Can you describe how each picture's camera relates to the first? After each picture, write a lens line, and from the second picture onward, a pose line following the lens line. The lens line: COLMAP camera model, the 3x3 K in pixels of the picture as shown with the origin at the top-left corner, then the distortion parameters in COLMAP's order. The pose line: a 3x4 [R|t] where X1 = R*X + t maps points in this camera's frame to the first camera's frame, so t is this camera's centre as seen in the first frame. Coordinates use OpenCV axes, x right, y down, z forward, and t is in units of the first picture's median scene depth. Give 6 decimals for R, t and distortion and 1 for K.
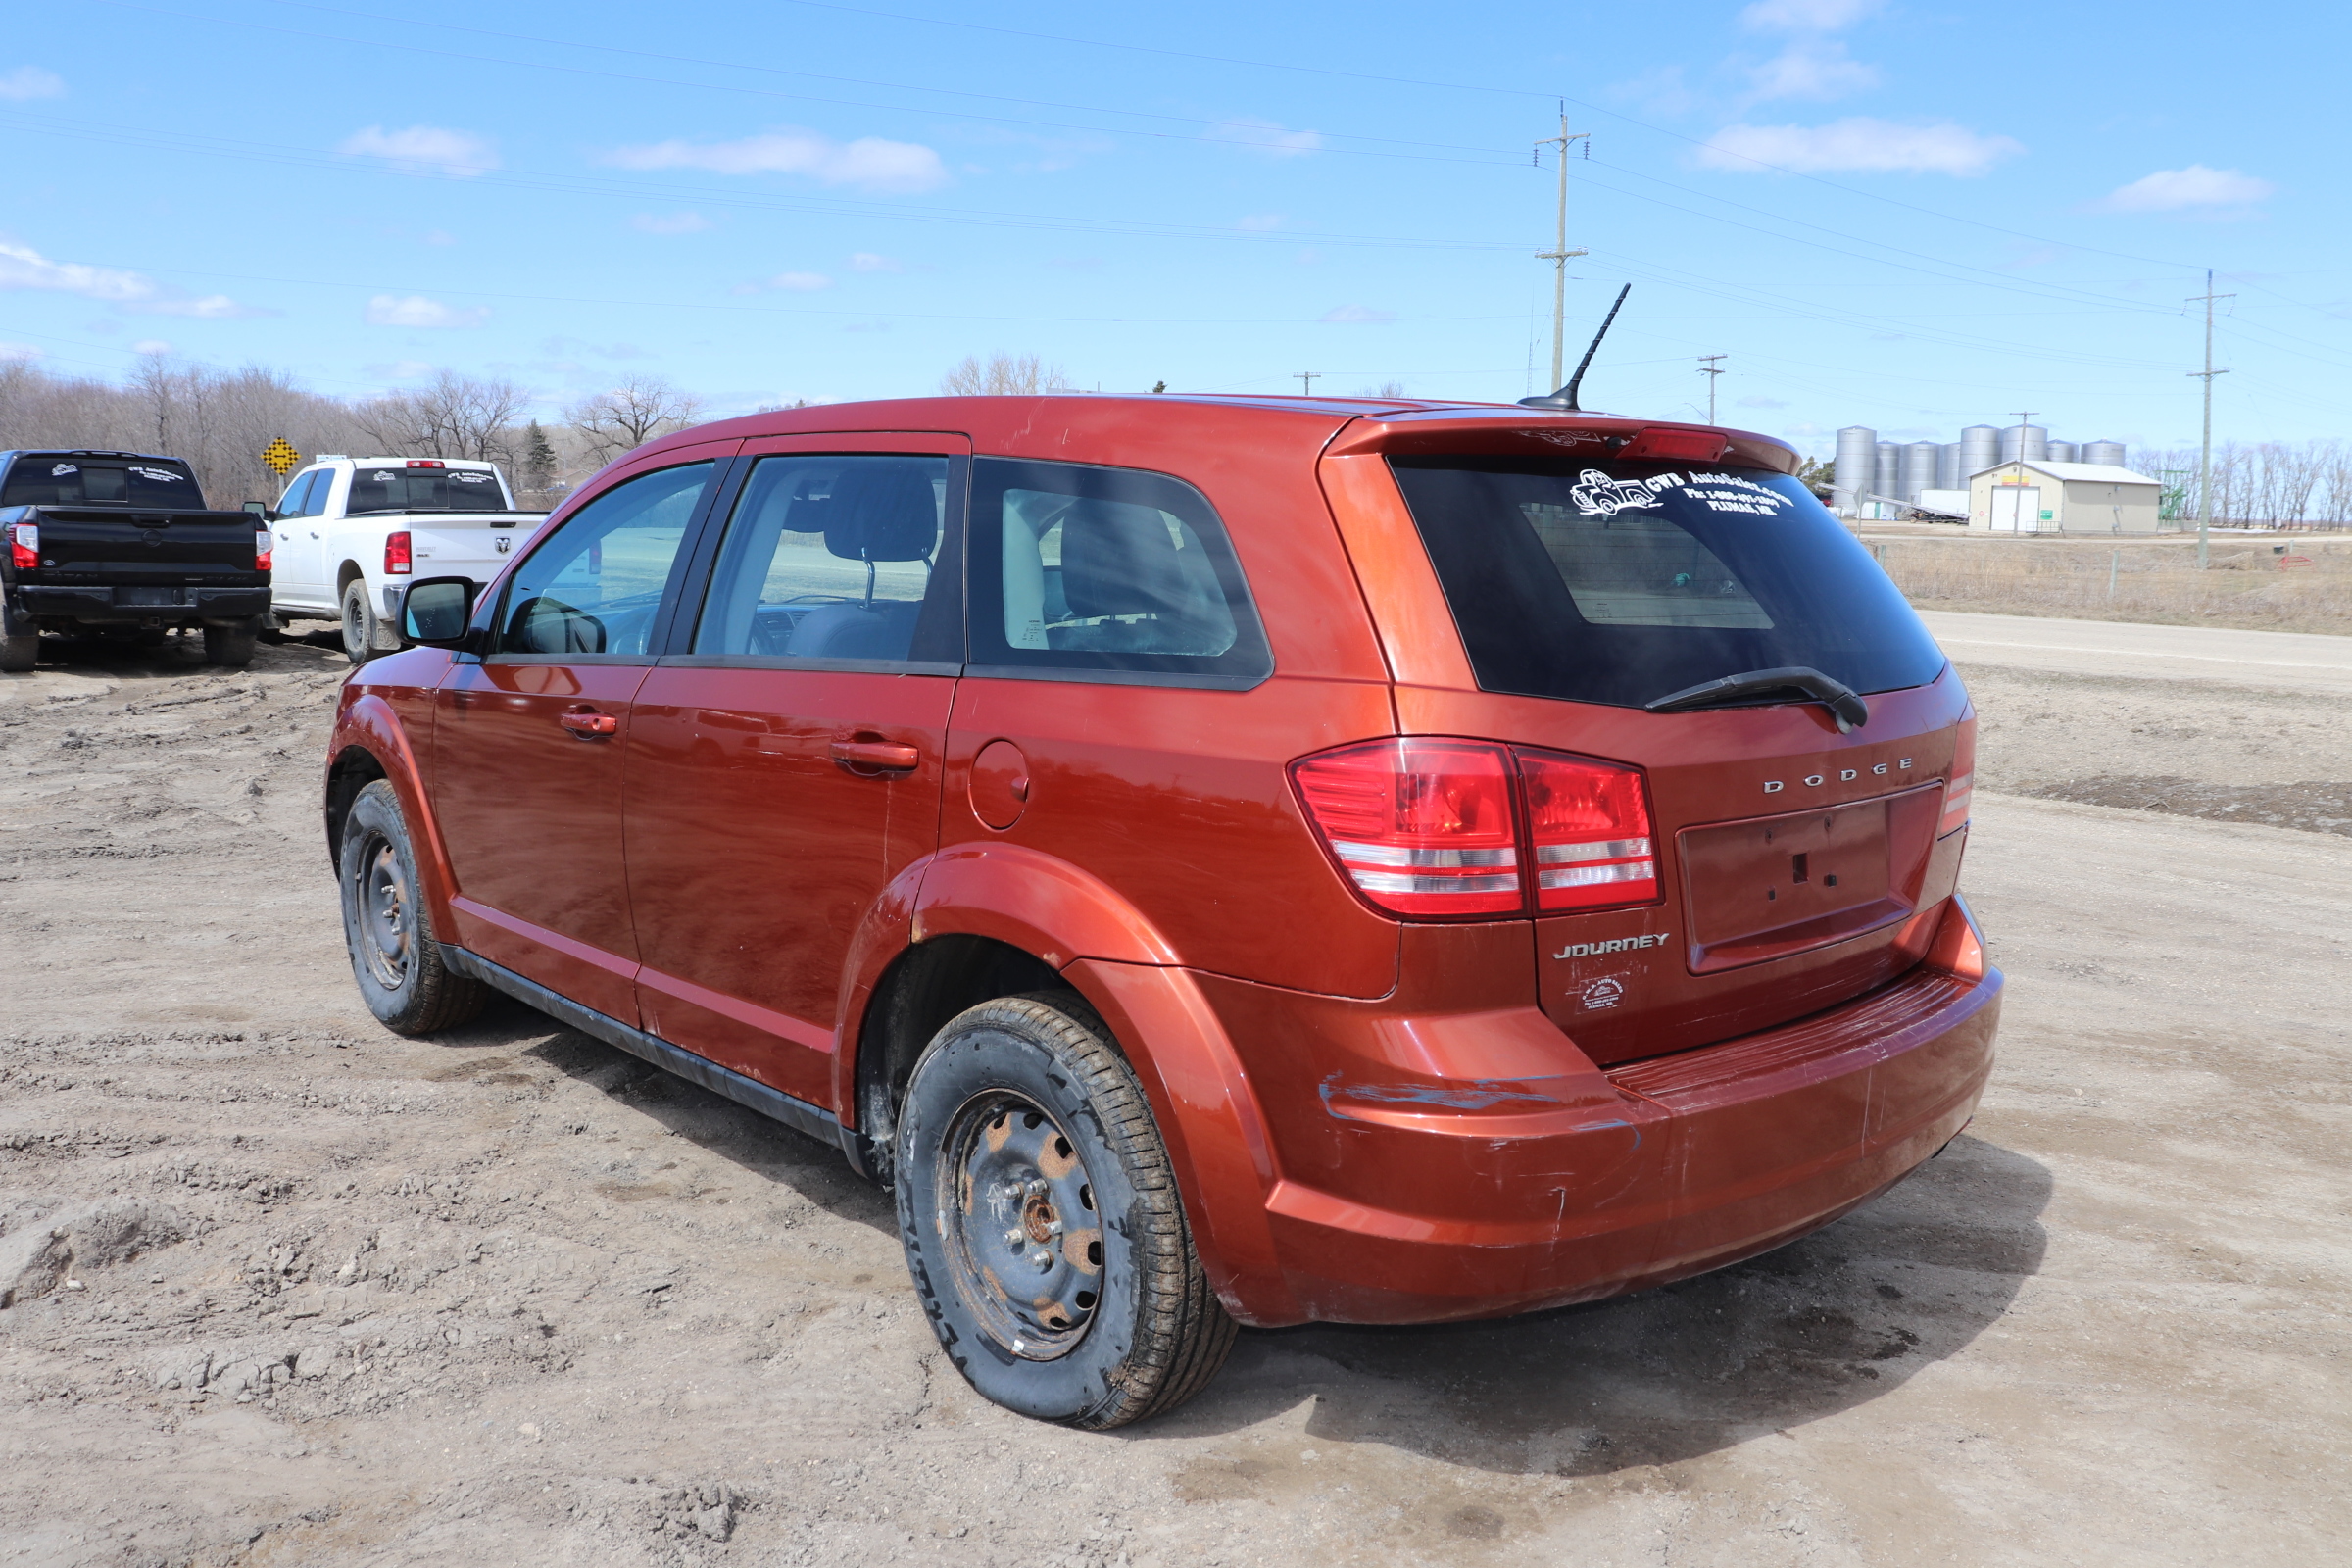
lens RADIAL K [[1946.4, 0, 1179.4], [0, 1946.4, 795.1], [0, 0, 1]] dist [-0.172307, 0.173950]
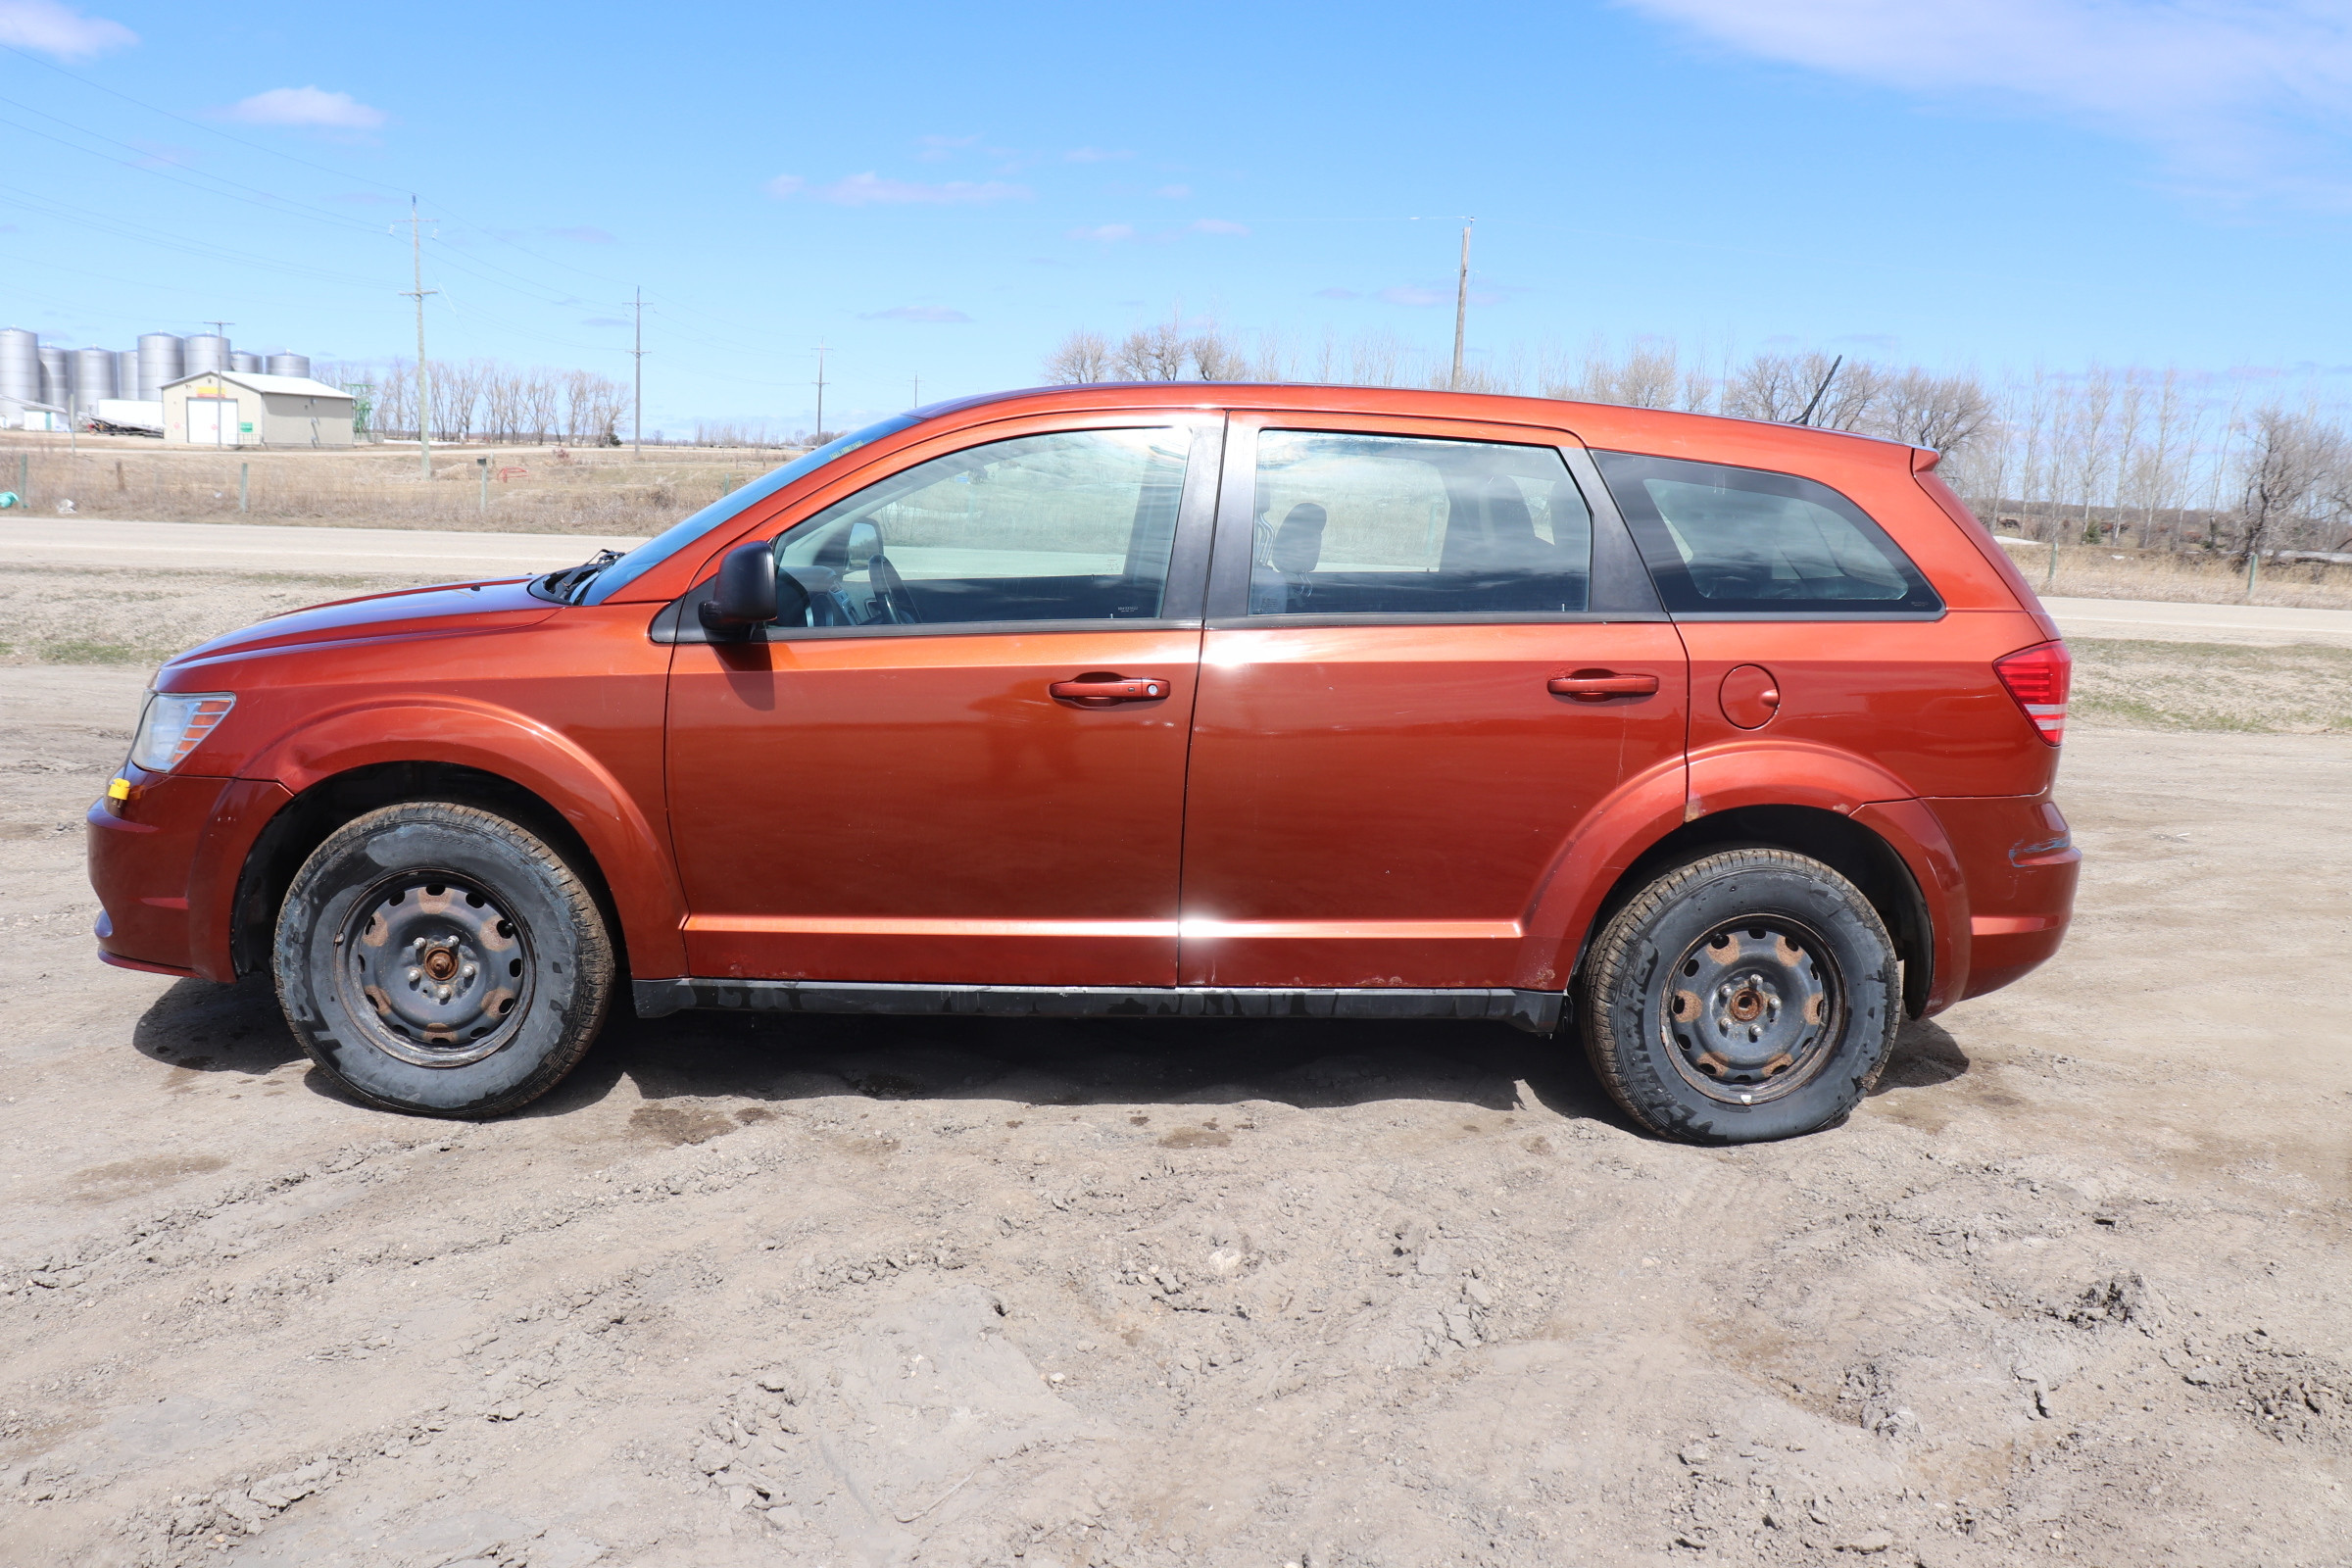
lens RADIAL K [[1939.2, 0, 1176.0], [0, 1939.2, 784.0], [0, 0, 1]] dist [-0.166591, 0.163516]
pose [[0.610667, -0.118863, 0.782916, -1.262612], [0.086386, 0.992770, 0.083343, -0.082437], [-0.787162, 0.016738, 0.616519, 0.424852]]
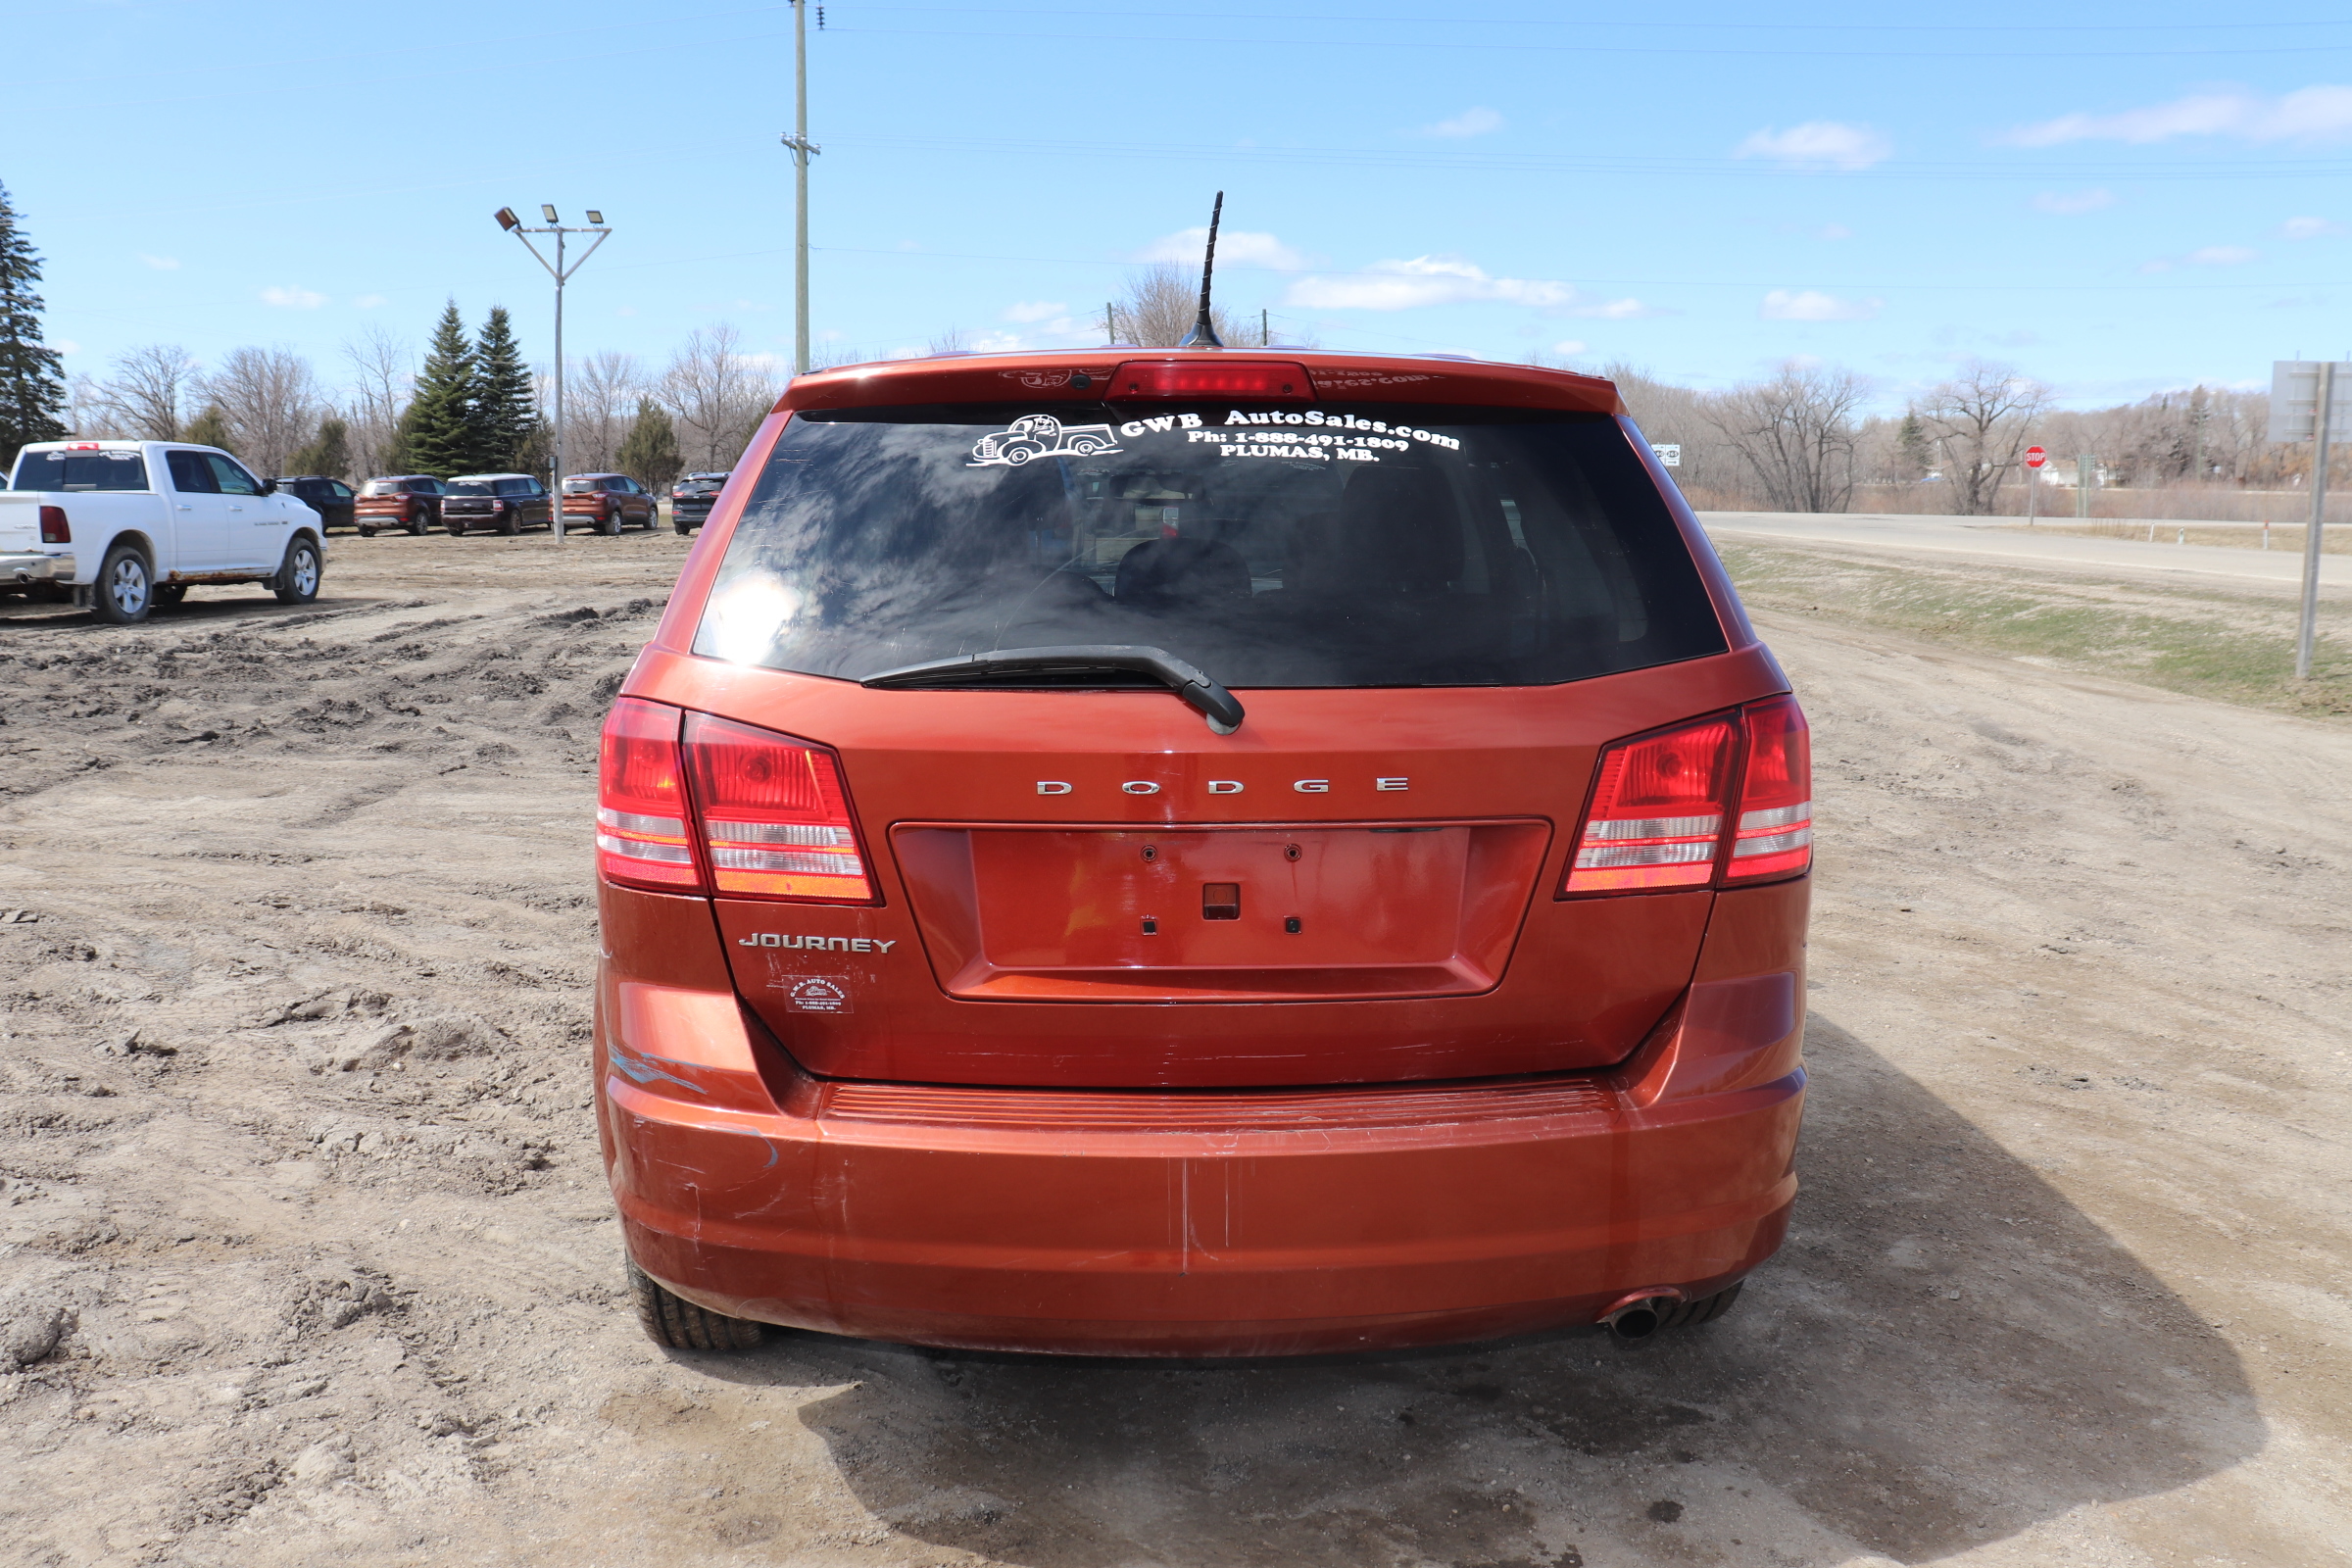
lens RADIAL K [[1939.2, 0, 1176.0], [0, 1939.2, 784.0], [0, 0, 1]] dist [-0.166591, 0.163516]
pose [[0.767613, 0.084452, -0.635325, 0.672290], [-0.084899, 0.995943, 0.029811, -0.027018], [0.635265, 0.031055, 0.771669, 0.298924]]
